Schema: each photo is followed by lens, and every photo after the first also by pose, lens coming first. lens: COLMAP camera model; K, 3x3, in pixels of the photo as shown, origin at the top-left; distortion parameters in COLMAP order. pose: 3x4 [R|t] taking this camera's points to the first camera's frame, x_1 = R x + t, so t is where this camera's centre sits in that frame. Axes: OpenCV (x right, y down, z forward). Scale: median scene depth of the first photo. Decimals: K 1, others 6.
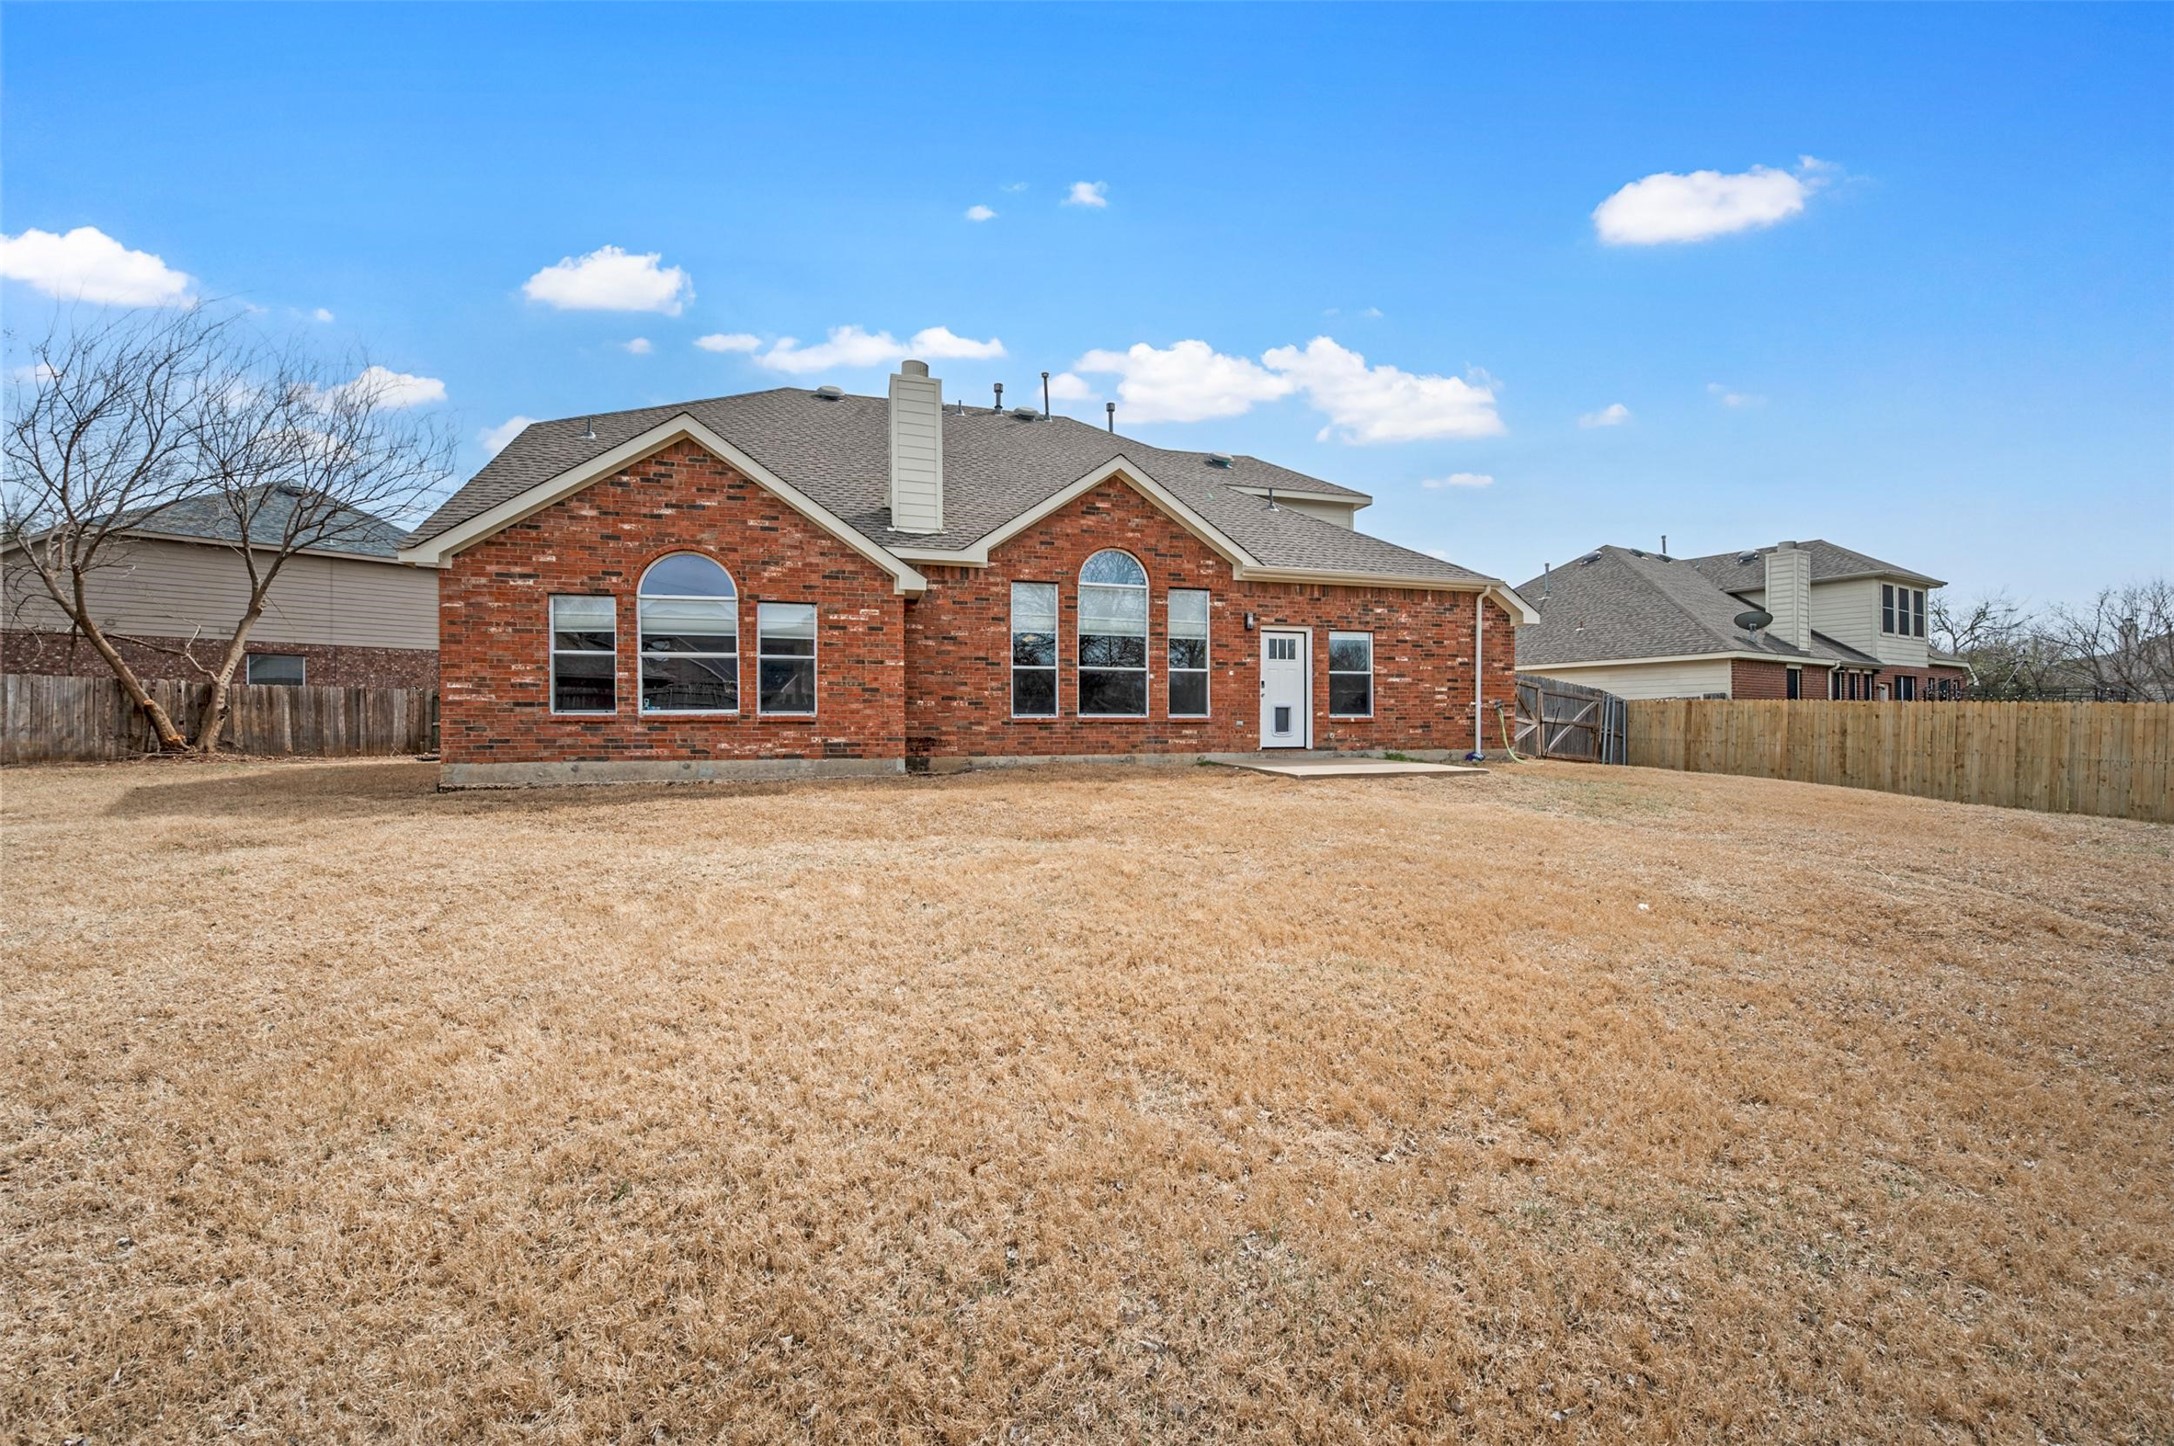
lens RADIAL K [[850.8, 0, 1096.5], [0, 850.8, 721.1], [0, 0, 1]] dist [-0.001863, 0.000897]
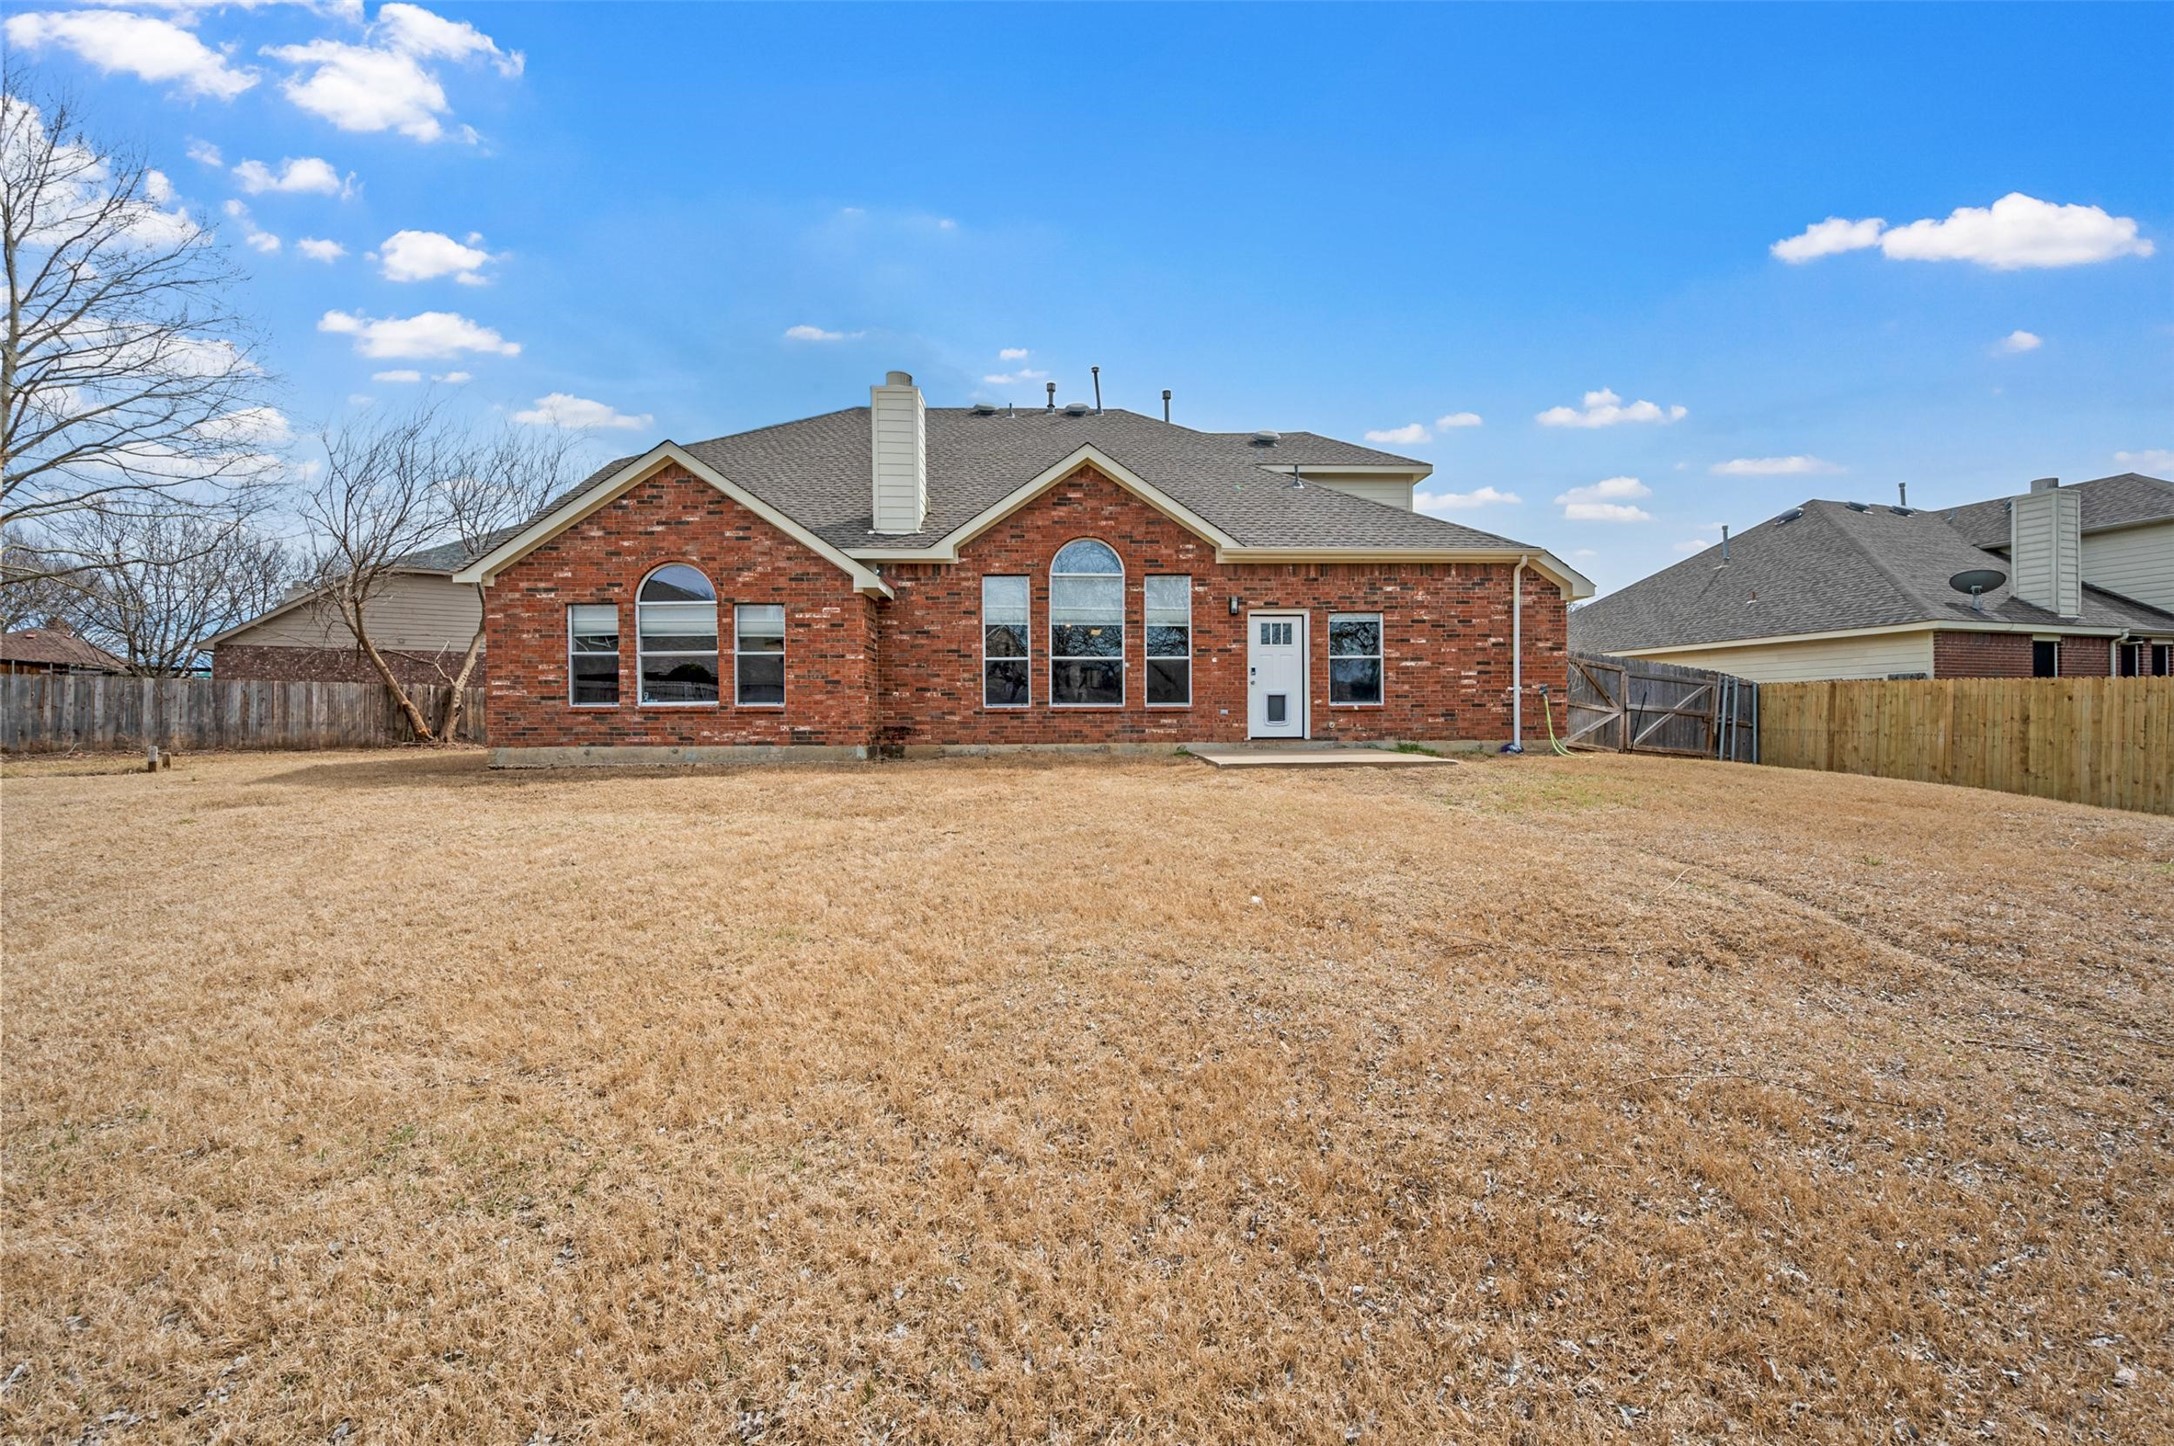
lens RADIAL K [[850.8, 0, 1096.5], [0, 850.8, 721.1], [0, 0, 1]] dist [-0.001863, 0.000897]
pose [[0.967434, -0.003901, -0.253092, 0.279119], [0.004727, 0.999985, 0.002655, 0.009796], [0.253078, -0.003764, 0.967439, 0.033218]]
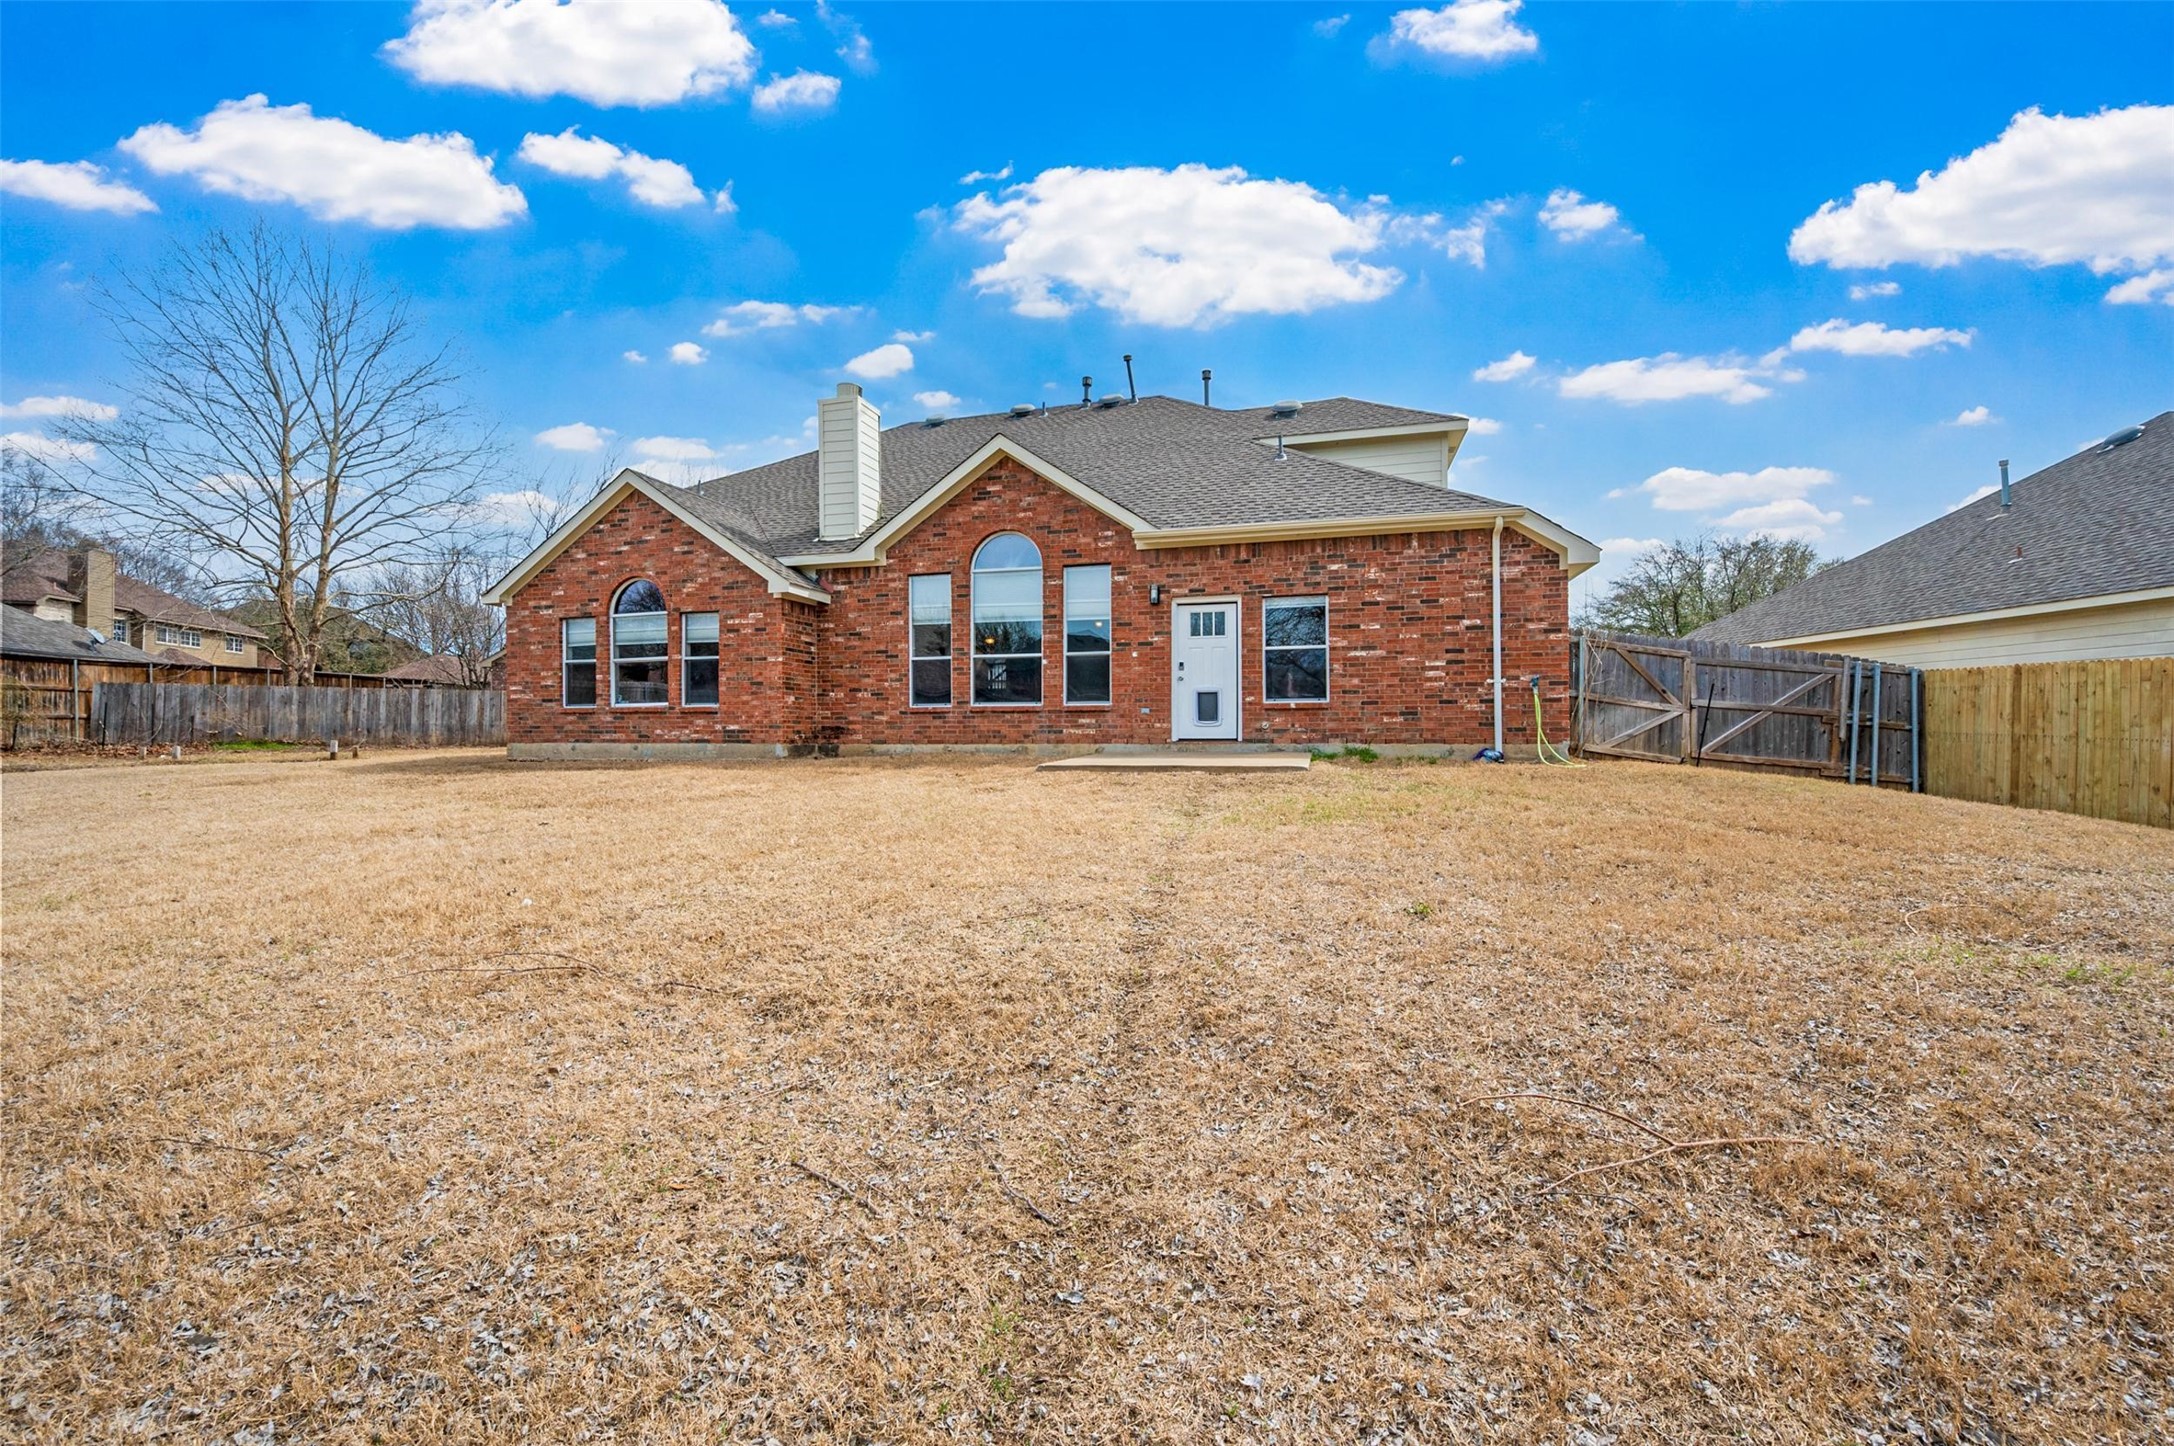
lens RADIAL K [[851.3, 0, 1091.0], [0, 851.3, 718.7], [0, 0, 1]] dist [-0.000480, -0.000857]
pose [[0.848169, -0.007308, -0.529675, 0.603600], [0.003391, 0.999959, -0.008365, 0.018148], [0.529715, 0.005299, 0.848159, 0.227242]]
